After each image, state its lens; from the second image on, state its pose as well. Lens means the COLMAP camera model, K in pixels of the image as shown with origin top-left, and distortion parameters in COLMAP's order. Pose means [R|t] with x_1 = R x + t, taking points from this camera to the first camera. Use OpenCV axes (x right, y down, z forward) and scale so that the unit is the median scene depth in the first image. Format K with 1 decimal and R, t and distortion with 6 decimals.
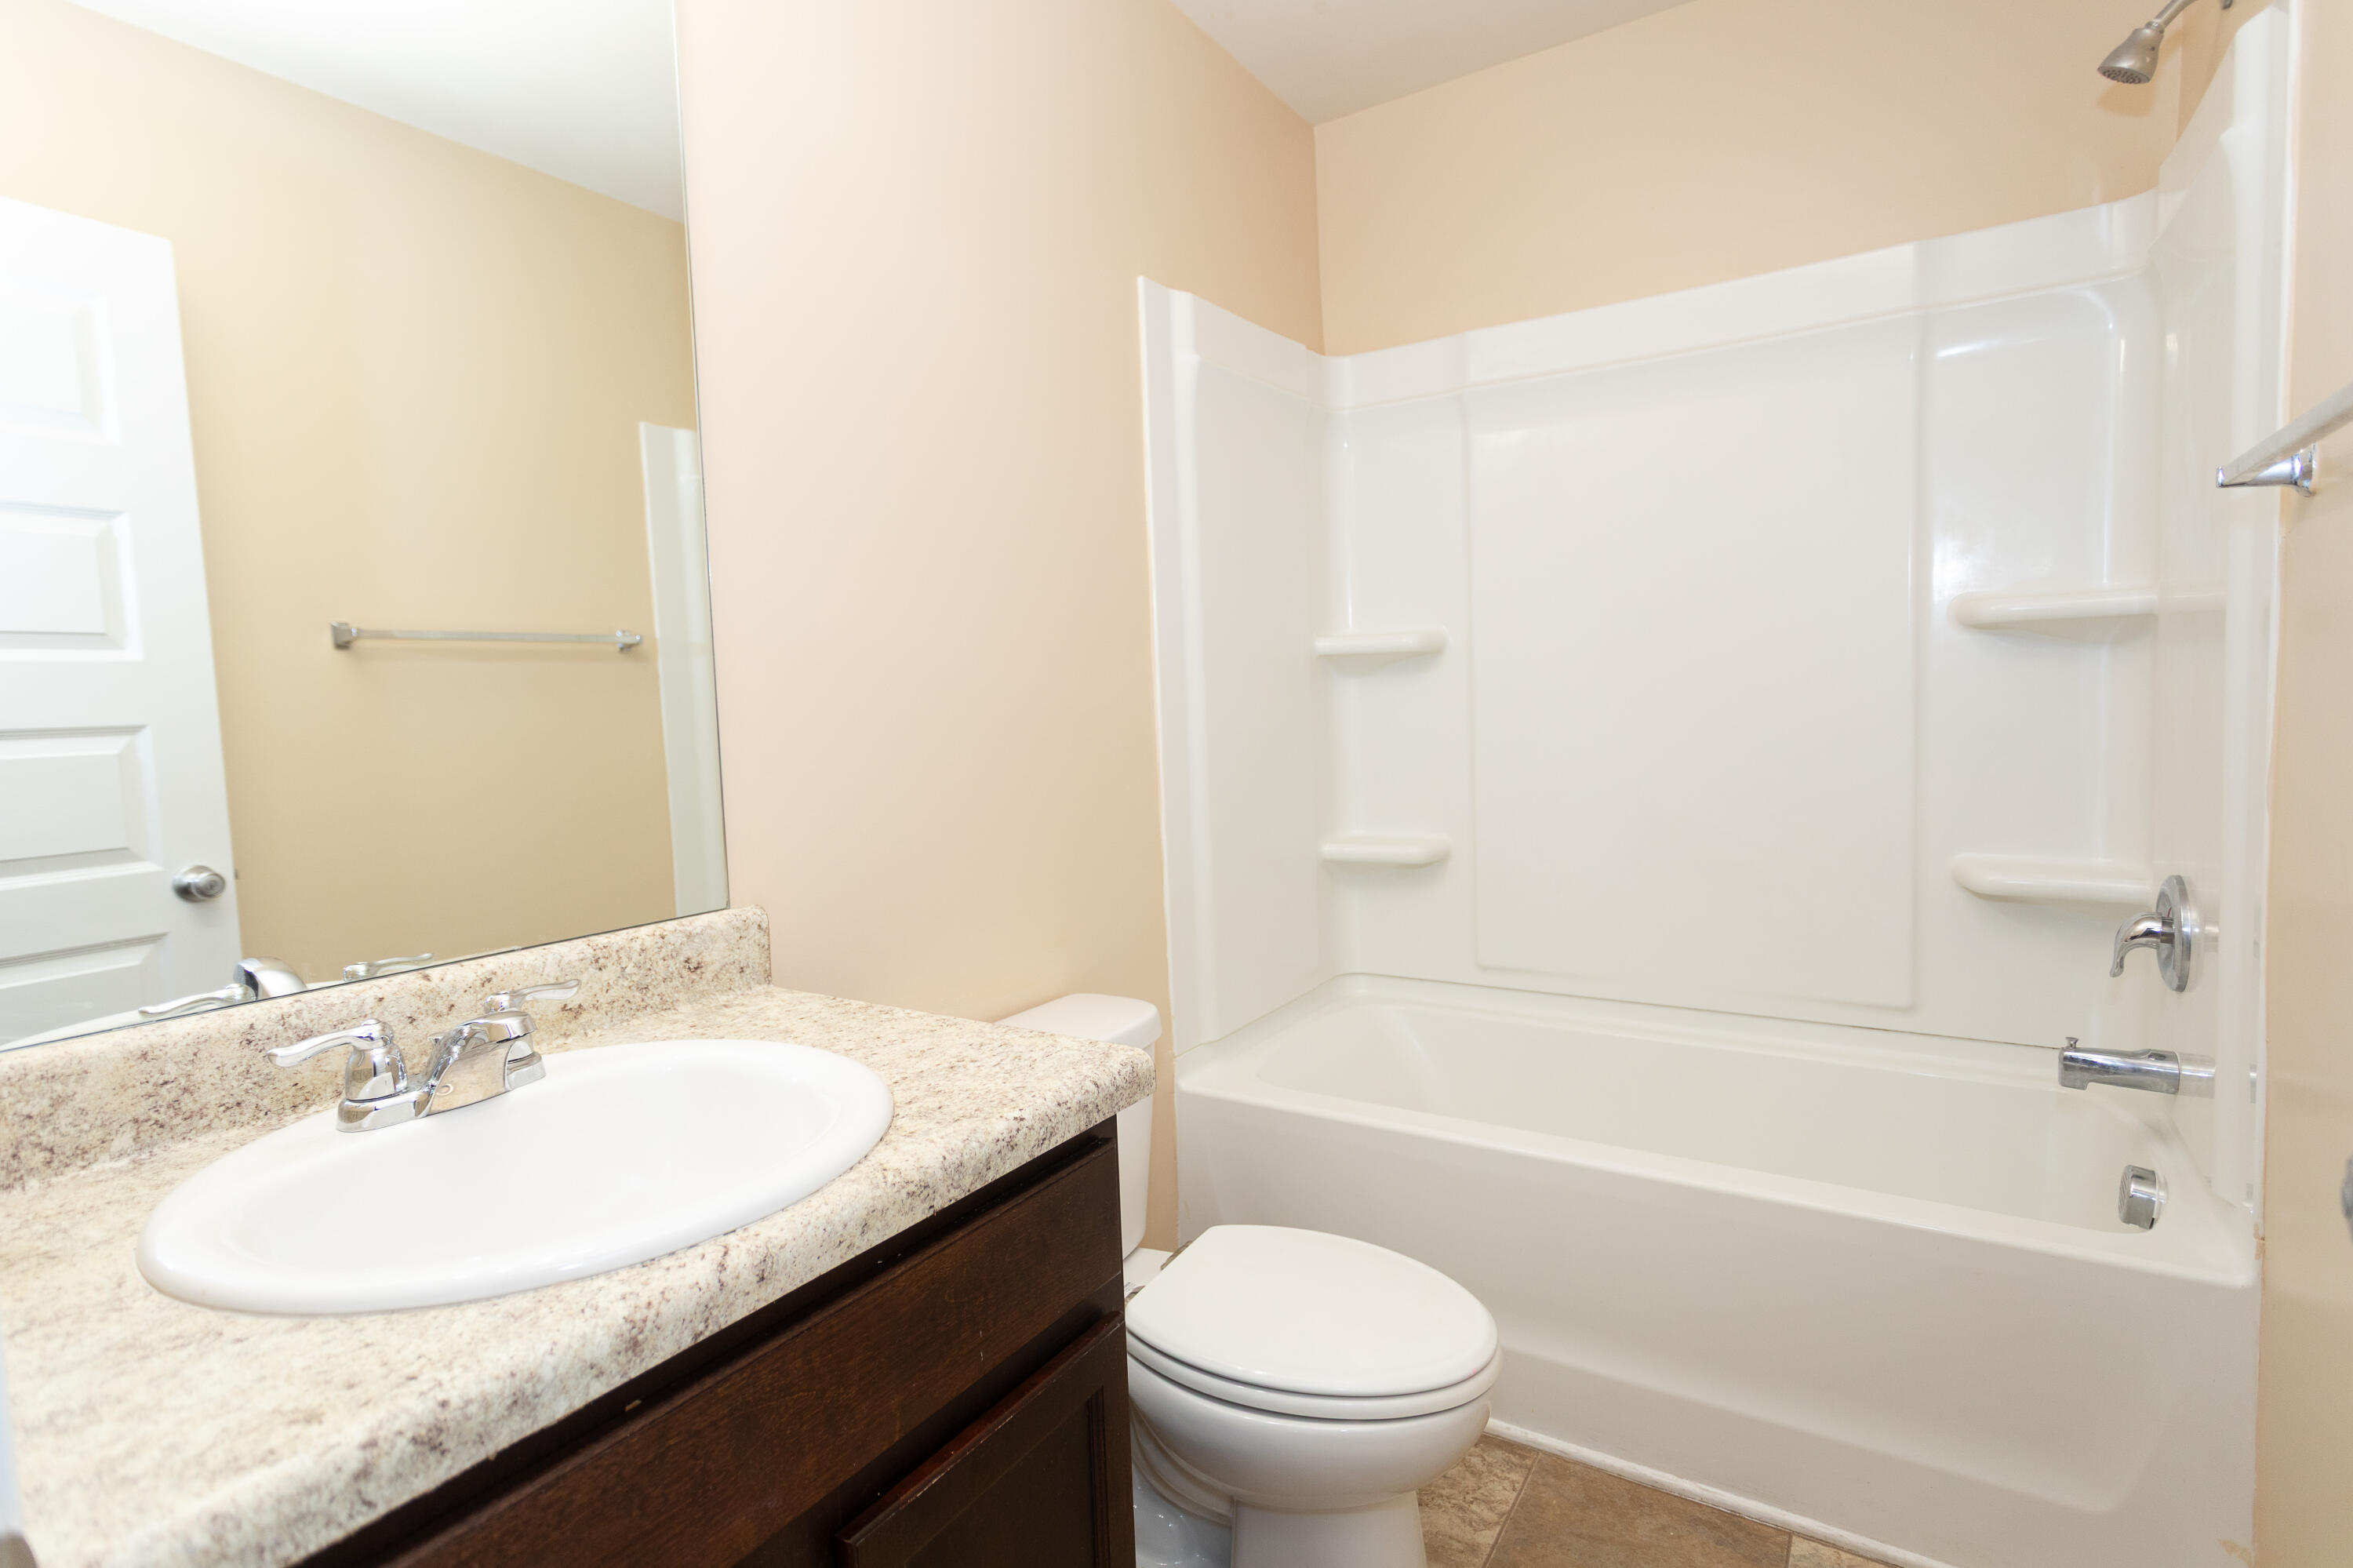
lens RADIAL K [[1141.1, 0, 1175.7], [0, 1141.1, 769.3], [0, 0, 1]] dist [-0.002480, -0.001055]
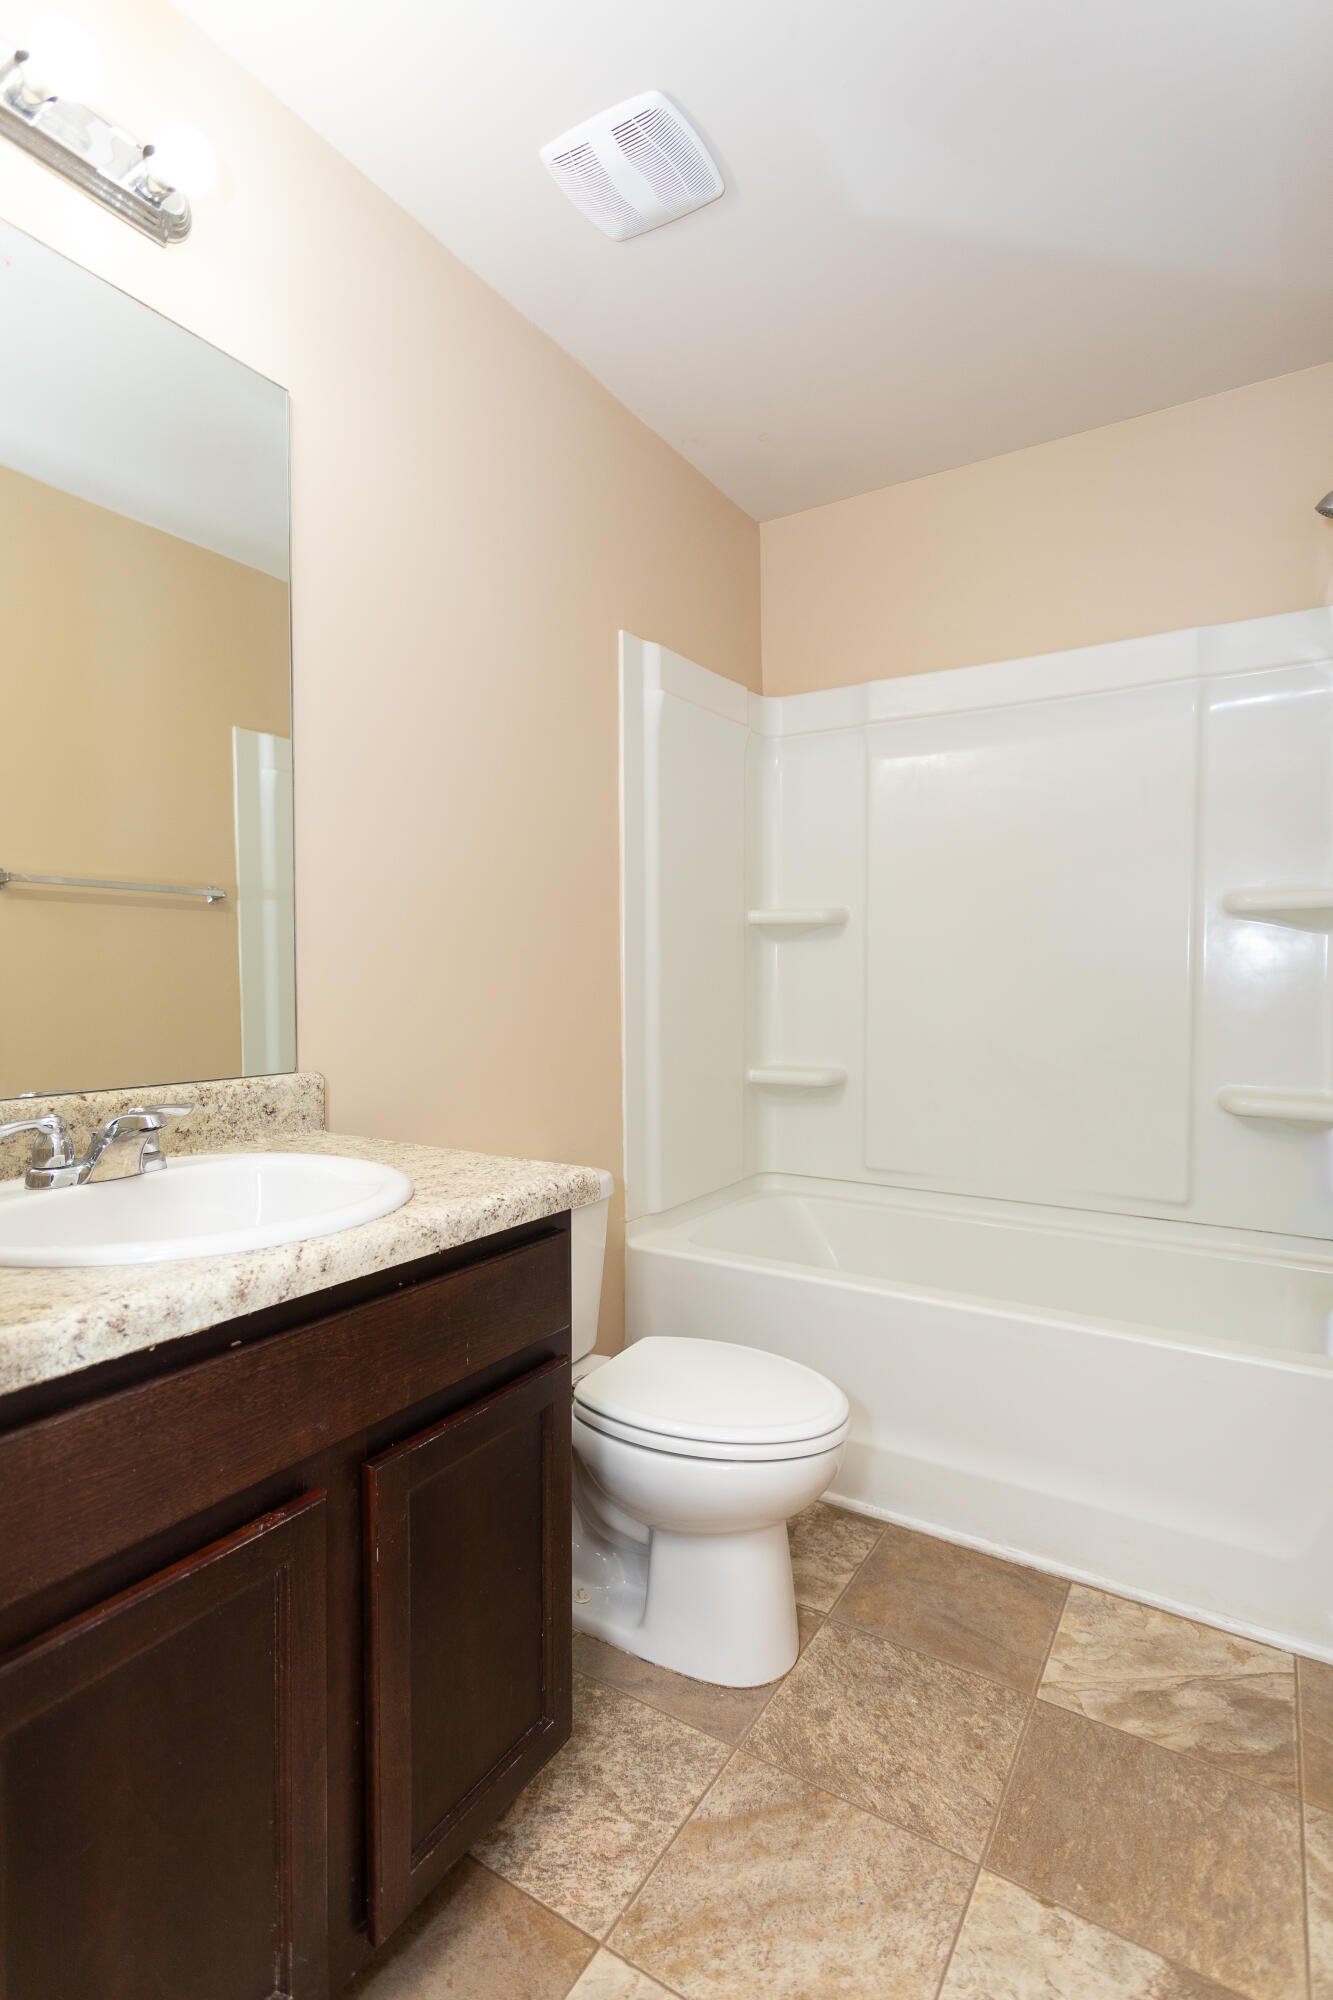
lens RADIAL K [[969.9, 0, 665.0], [0, 969.9, 1018.1], [0, 0, 1]] dist [-0.002480, -0.001055]
pose [[0.999231, 0.038066, 0.009414, 0.037333], [-0.037742, 0.998760, -0.032473, 0.082318], [-0.010638, 0.032093, 0.999428, -0.175777]]
